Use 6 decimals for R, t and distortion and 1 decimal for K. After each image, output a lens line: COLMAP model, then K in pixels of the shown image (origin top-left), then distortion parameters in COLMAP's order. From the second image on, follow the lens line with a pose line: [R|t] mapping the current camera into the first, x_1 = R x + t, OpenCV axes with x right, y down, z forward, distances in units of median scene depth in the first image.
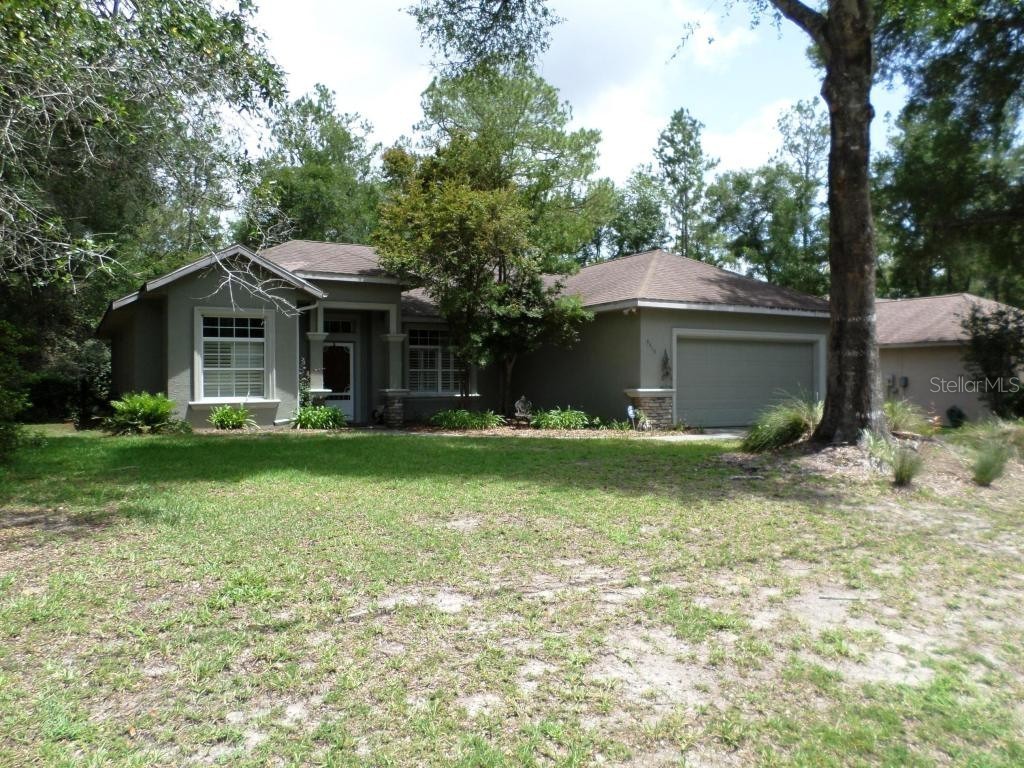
lens RADIAL K [[791.3, 0, 512.0], [0, 791.3, 384.0], [0, 0, 1]] dist [-0.148492, -0.000372]
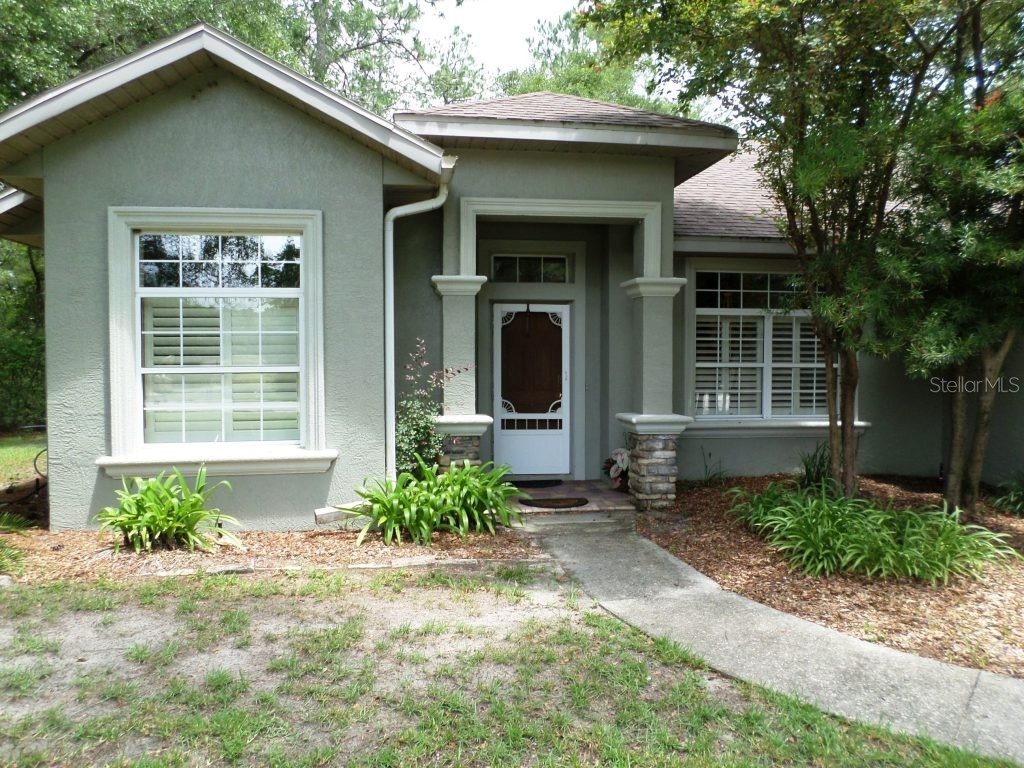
lens RADIAL K [[768.2, 0, 512.0], [0, 768.2, 384.0], [0, 0, 1]] dist [0.005734, -0.000568]
pose [[0.927142, 0.017346, -0.374308, -0.074437], [-0.005458, 0.999447, 0.032797, -0.023440], [0.374670, -0.028365, 0.926724, 0.651516]]
